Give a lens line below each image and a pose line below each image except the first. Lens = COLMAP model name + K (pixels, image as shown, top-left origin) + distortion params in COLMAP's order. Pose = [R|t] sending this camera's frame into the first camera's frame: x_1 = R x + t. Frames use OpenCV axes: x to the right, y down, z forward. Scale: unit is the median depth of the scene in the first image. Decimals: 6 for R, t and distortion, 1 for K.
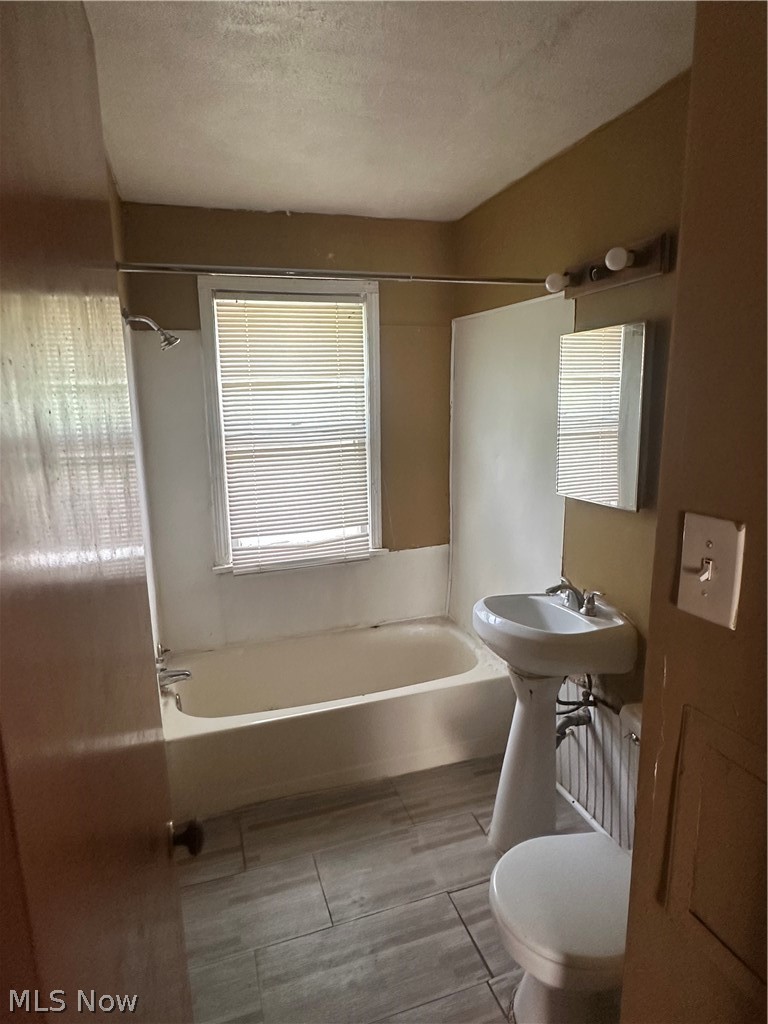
lens RADIAL K [[597.5, 0, 385.2], [0, 597.5, 509.8], [0, 0, 1]] dist [-0.002542, 0.000133]
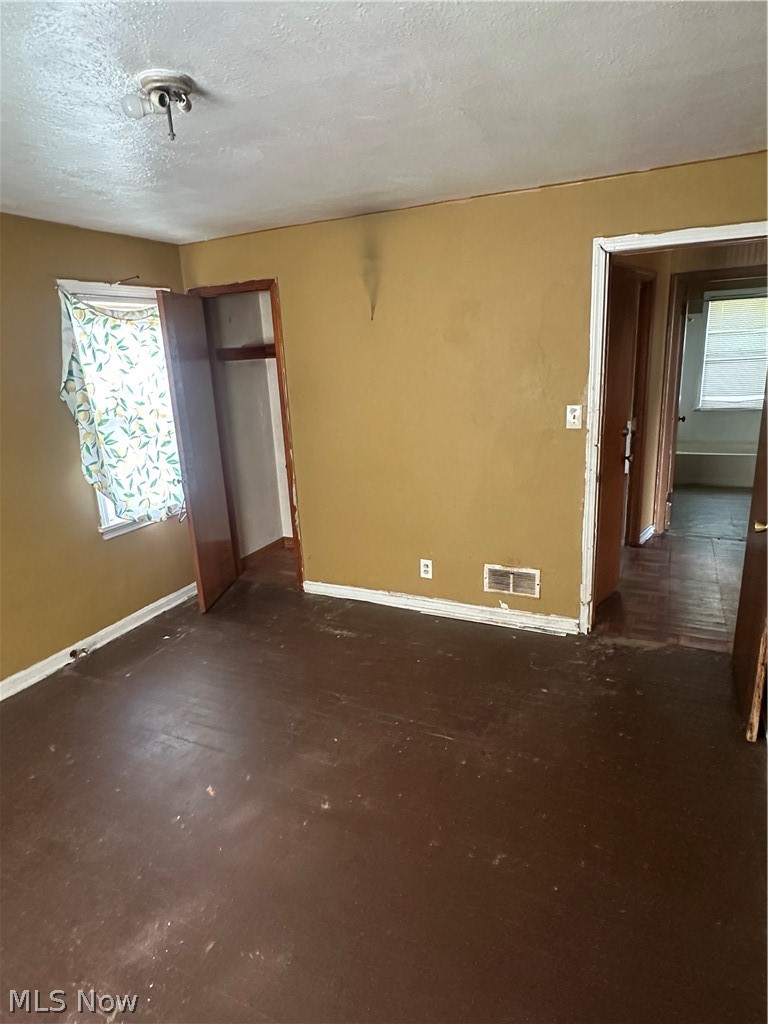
lens RADIAL K [[597.5, 0, 383.2], [0, 597.5, 510.8], [0, 0, 1]] dist [-0.002542, 0.000133]
pose [[0.734473, 0.153671, -0.661010, 0.490502], [-0.095917, 0.987754, 0.123055, 0.343054], [0.671825, -0.026978, 0.740218, -1.768730]]
